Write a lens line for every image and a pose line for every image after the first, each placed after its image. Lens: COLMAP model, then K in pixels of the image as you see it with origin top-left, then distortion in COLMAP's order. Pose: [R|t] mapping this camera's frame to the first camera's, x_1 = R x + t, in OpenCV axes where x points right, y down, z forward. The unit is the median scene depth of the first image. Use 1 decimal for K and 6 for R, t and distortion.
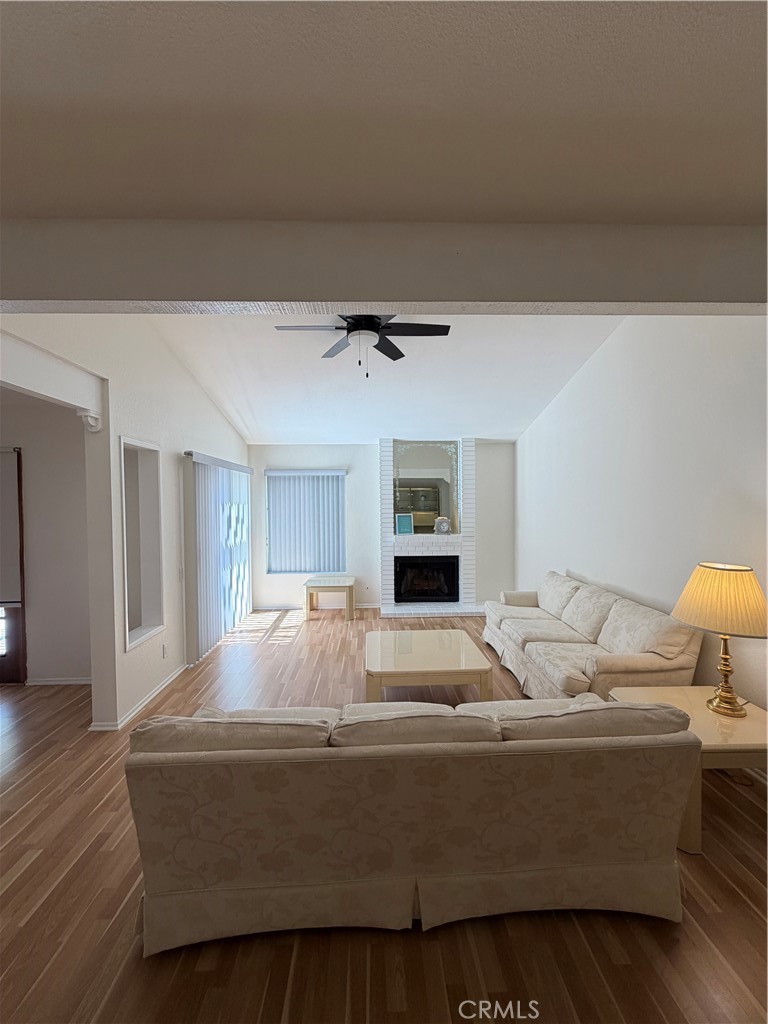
lens RADIAL K [[410.0, 0, 379.4], [0, 410.0, 516.6], [0, 0, 1]] dist [-0.000392, 0.000443]
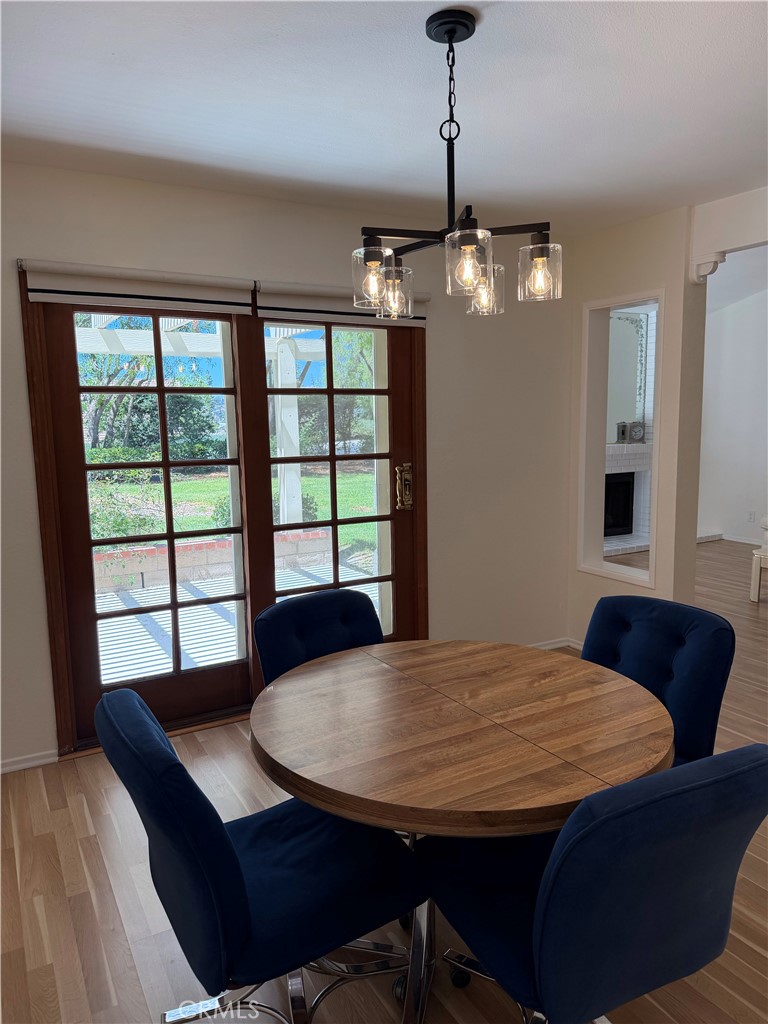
lens RADIAL K [[714.3, 0, 382.3], [0, 714.3, 517.2], [0, 0, 1]] dist [0.017904, -0.013572]
pose [[0.887086, -0.071207, 0.456079, -0.908201], [0.024464, 0.993894, 0.107592, 0.028092], [-0.460956, -0.084285, 0.883411, 0.053732]]
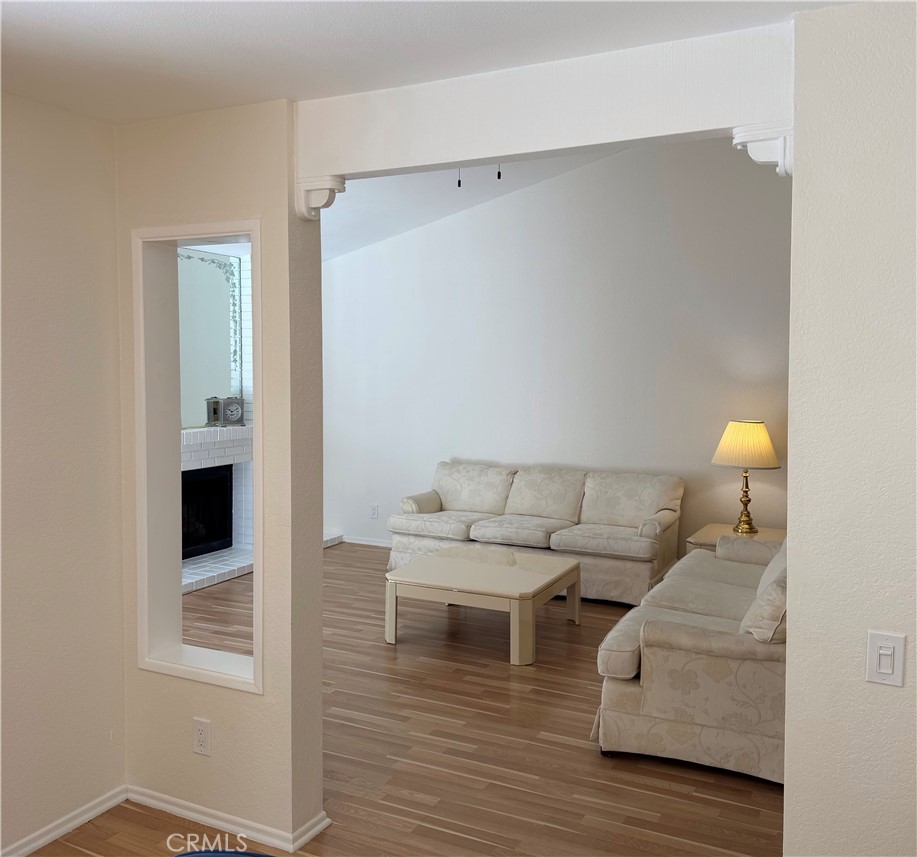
lens RADIAL K [[849.2, 0, 448.8], [0, 849.2, 405.4], [0, 0, 1]] dist [0.071461, 0.000000]
pose [[0.486370, -0.030590, 0.873217, -0.754222], [0.022738, 0.999492, 0.022349, -0.003040], [-0.873457, 0.008985, 0.486818, 0.190257]]
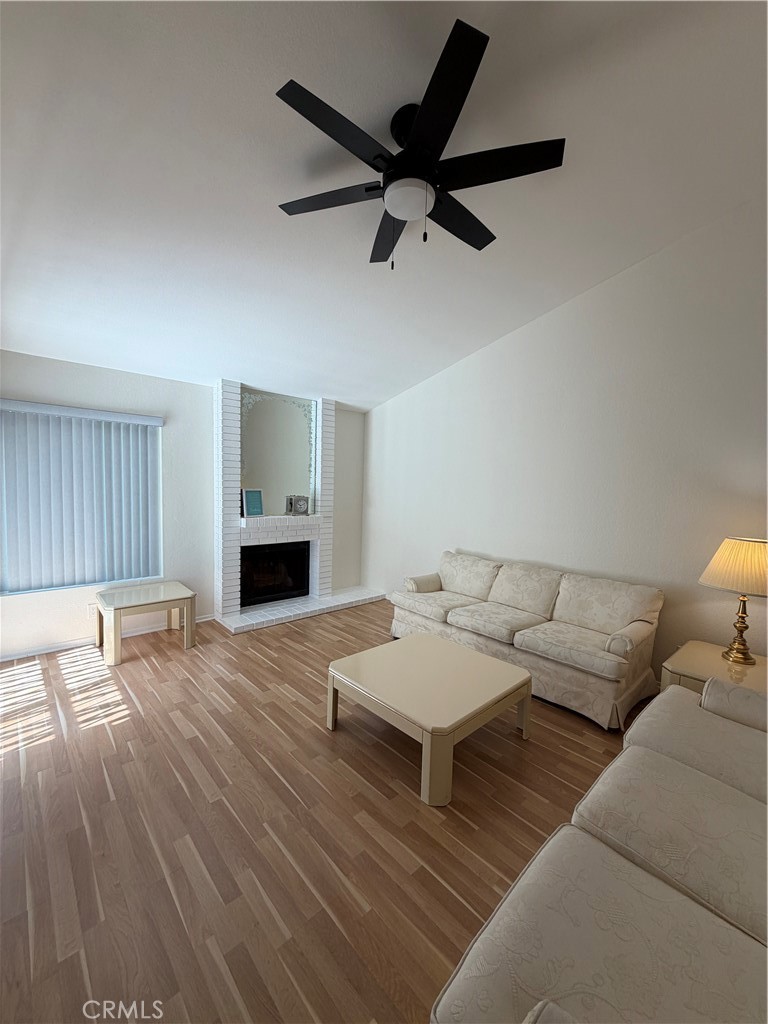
lens RADIAL K [[410.0, 0, 379.3], [0, 410.0, 512.2], [0, 0, 1]] dist [-0.000392, 0.000443]
pose [[0.755628, -0.014429, 0.654842, -0.269947], [-0.012974, 0.999232, 0.036988, 0.006140], [-0.654872, -0.036444, 0.754860, 0.307594]]
